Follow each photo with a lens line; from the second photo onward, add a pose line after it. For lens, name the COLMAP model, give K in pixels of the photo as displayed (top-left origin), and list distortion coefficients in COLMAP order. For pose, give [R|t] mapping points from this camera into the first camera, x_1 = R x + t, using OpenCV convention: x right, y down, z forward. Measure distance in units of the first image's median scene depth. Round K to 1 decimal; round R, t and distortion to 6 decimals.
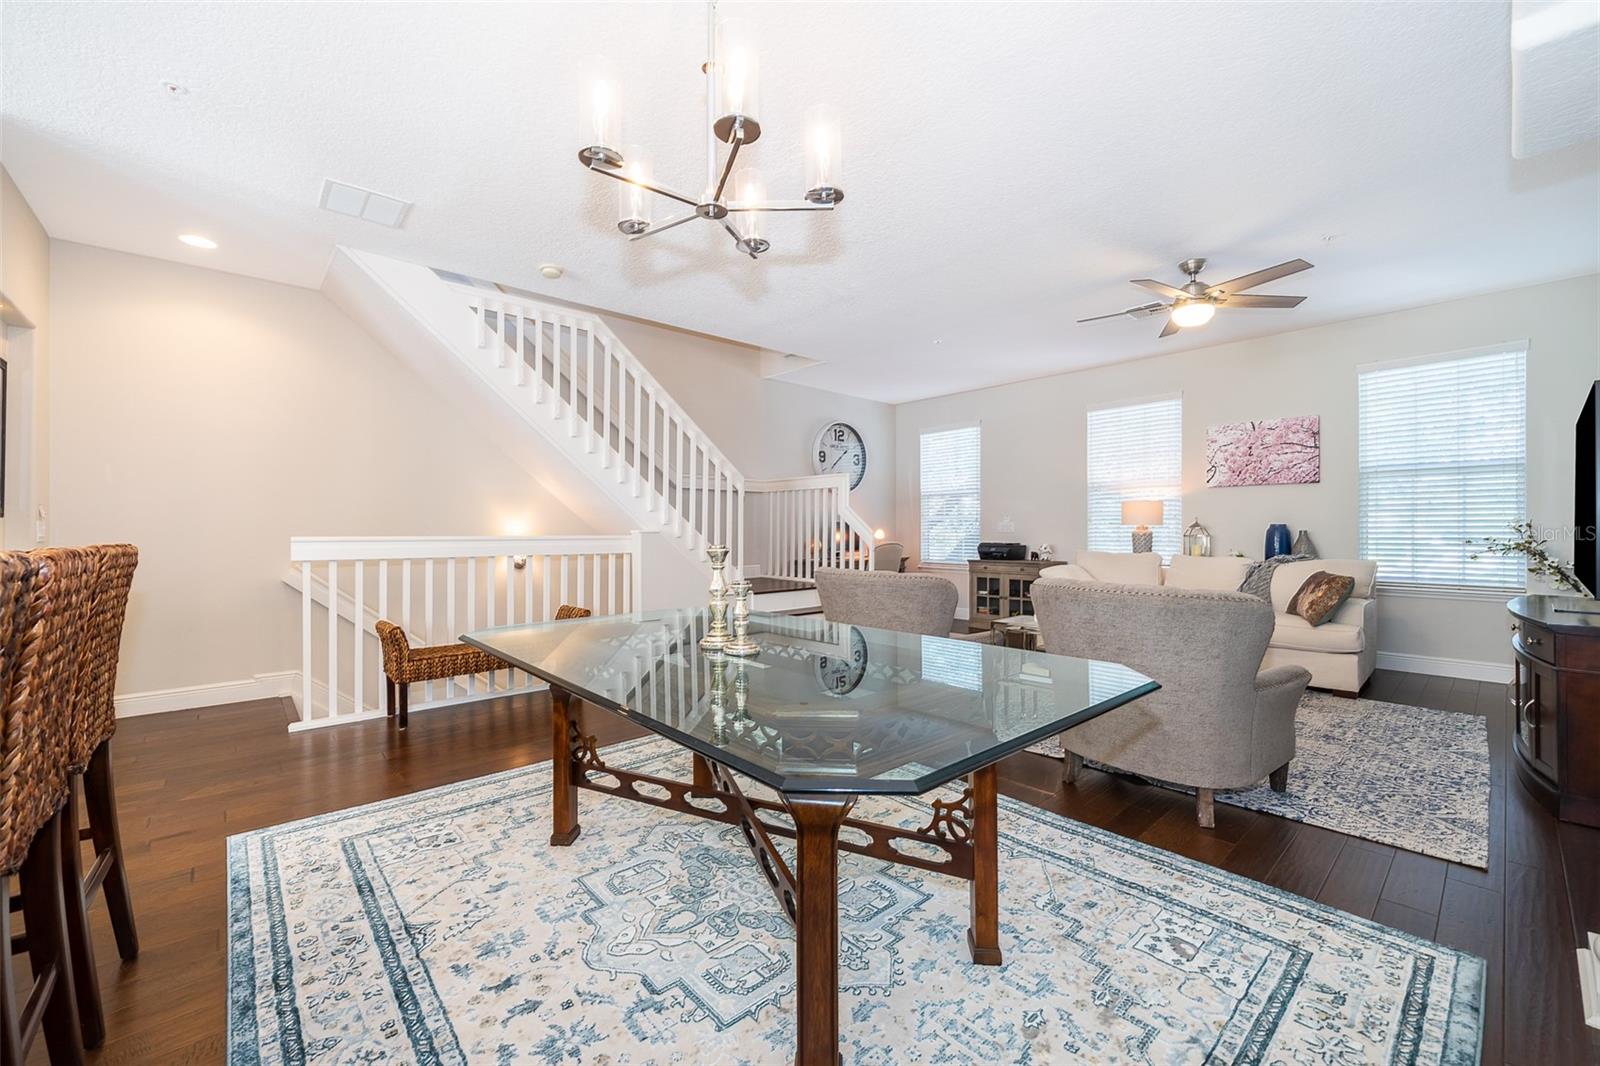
lens RADIAL K [[640.7, 0, 797.9], [0, 640.7, 530.0], [0, 0, 1]] dist [-0.001981, 0.001160]
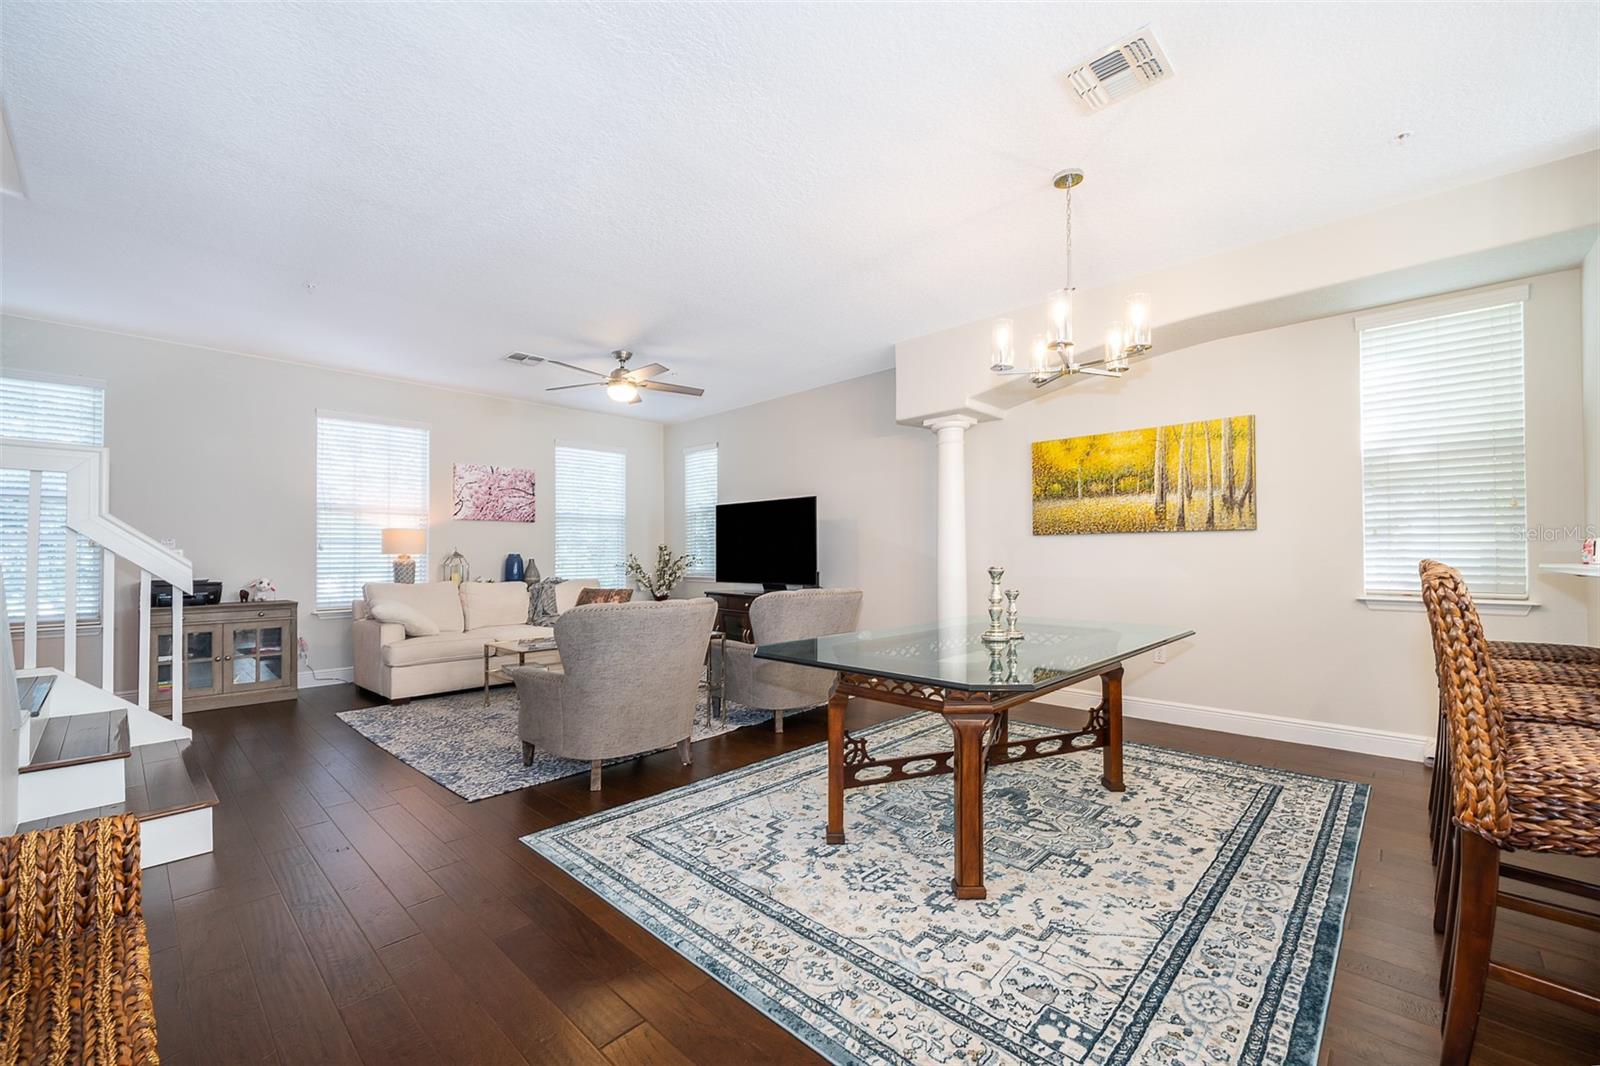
lens RADIAL K [[640.7, 0, 808.0], [0, 640.7, 553.0], [0, 0, 1]] dist [-0.001981, 0.001160]
pose [[-0.085092, 0.006744, 0.996350, -0.538383], [0.005404, 0.999966, -0.006307, 0.000040], [-0.996358, 0.004848, -0.085125, 0.558375]]
